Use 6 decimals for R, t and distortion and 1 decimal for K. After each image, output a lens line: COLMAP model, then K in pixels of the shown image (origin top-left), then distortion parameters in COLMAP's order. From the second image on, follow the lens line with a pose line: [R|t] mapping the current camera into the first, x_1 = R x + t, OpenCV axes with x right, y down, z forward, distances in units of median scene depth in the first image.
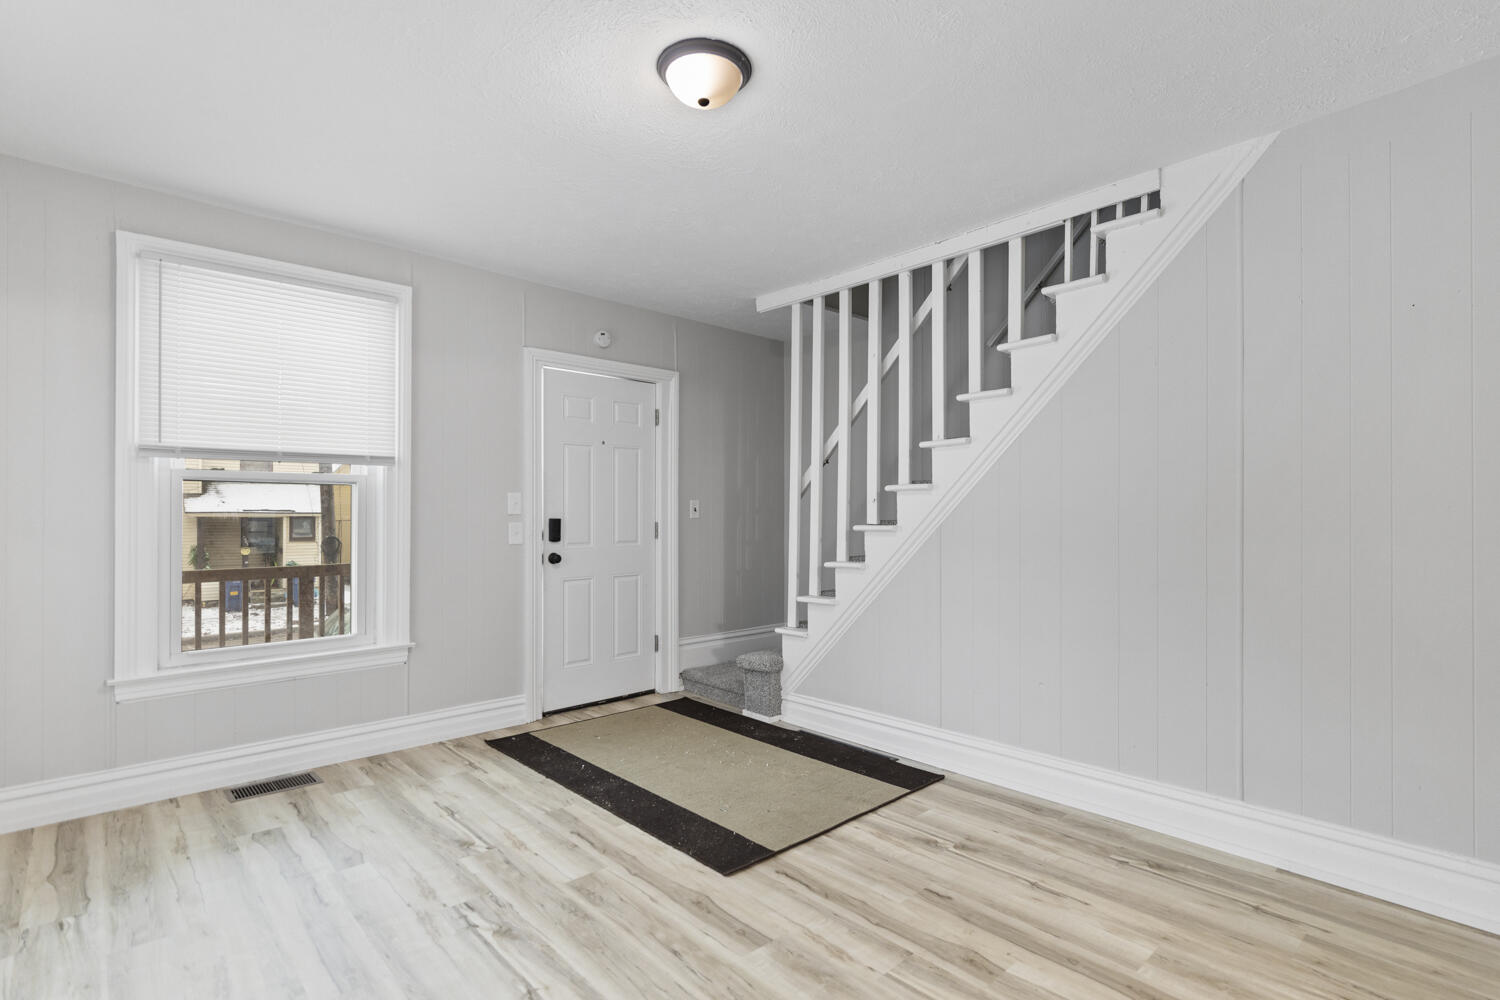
lens RADIAL K [[727.9, 0, 749.8], [0, 727.9, 514.3], [0, 0, 1]] dist [-0.001710, -0.000758]
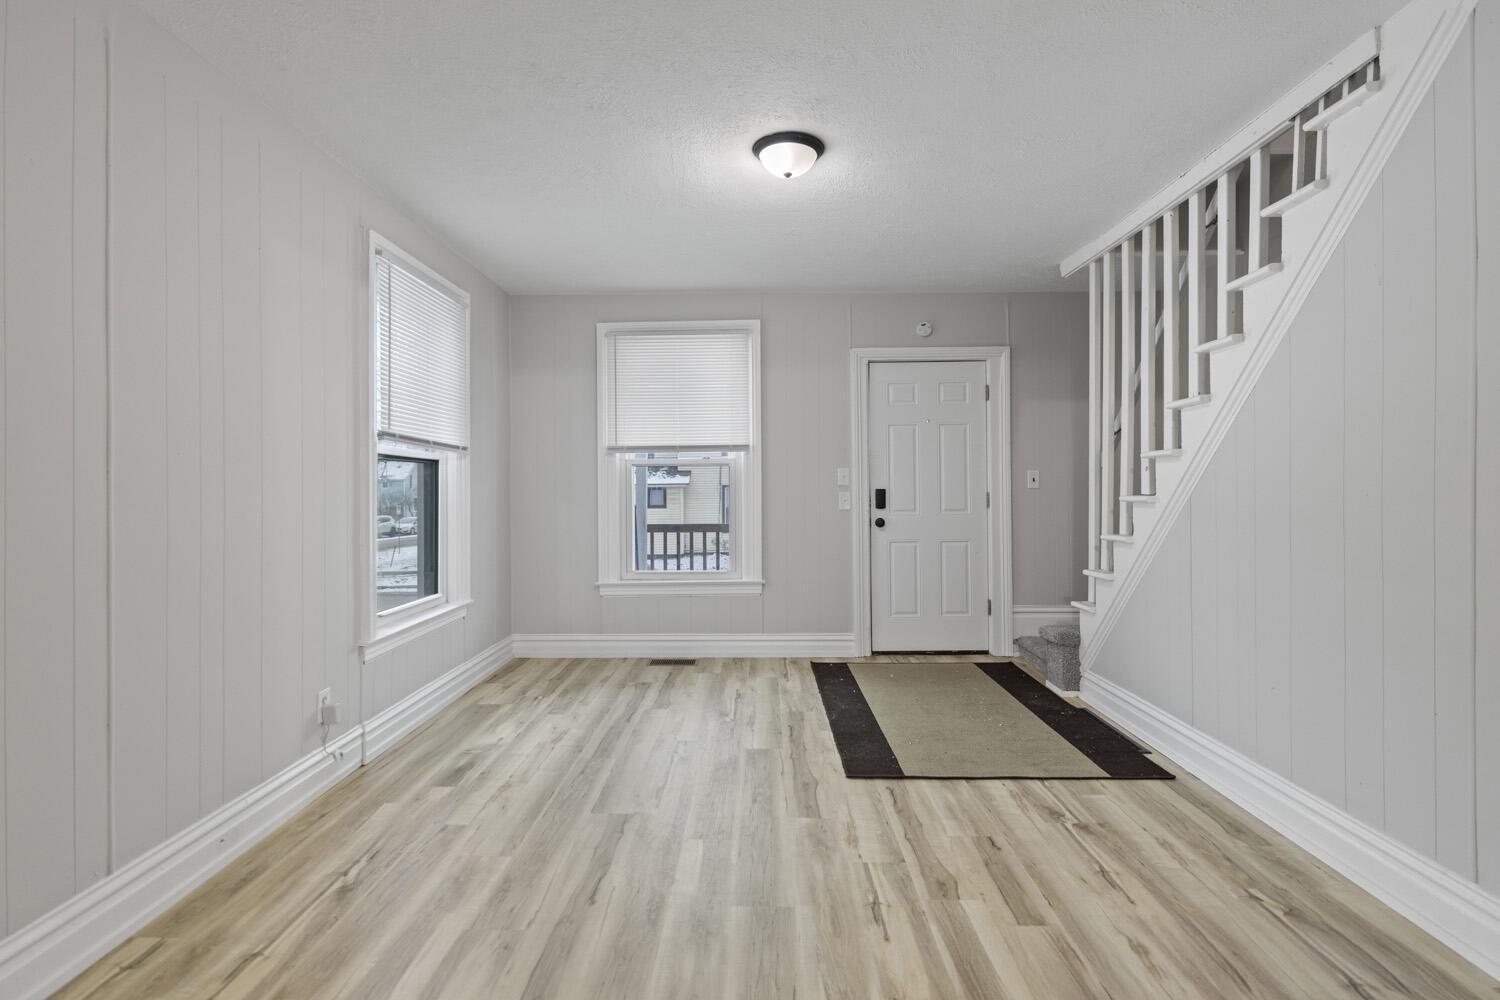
lens RADIAL K [[734.2, 0, 740.6], [0, 734.2, 485.4], [0, 0, 1]] dist [-0.000761, -0.000766]
pose [[0.713690, -0.005990, -0.700436, 0.584506], [0.006452, 0.999977, -0.001978, 0.001455], [0.700432, -0.003108, 0.713713, -0.013059]]
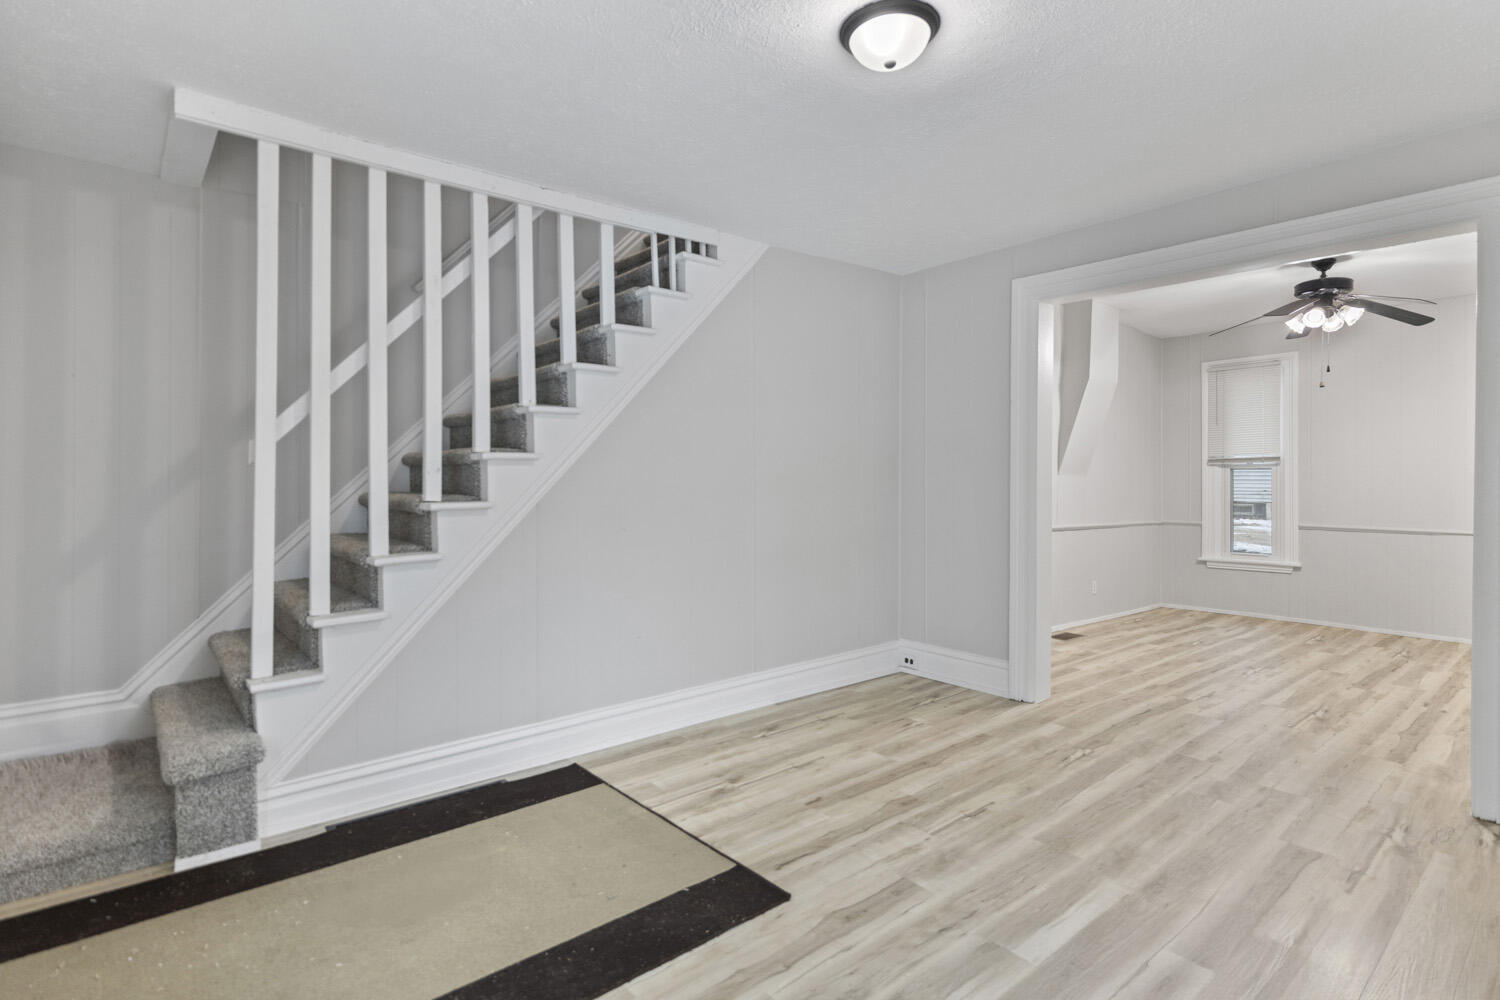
lens RADIAL K [[734.2, 0, 740.6], [0, 734.2, 485.4], [0, 0, 1]] dist [-0.000761, -0.000766]
pose [[0.053903, -0.011526, 0.998480, -0.757923], [-0.000431, 0.999933, 0.011566, -0.015854], [-0.998546, -0.001054, 0.053895, 0.827610]]
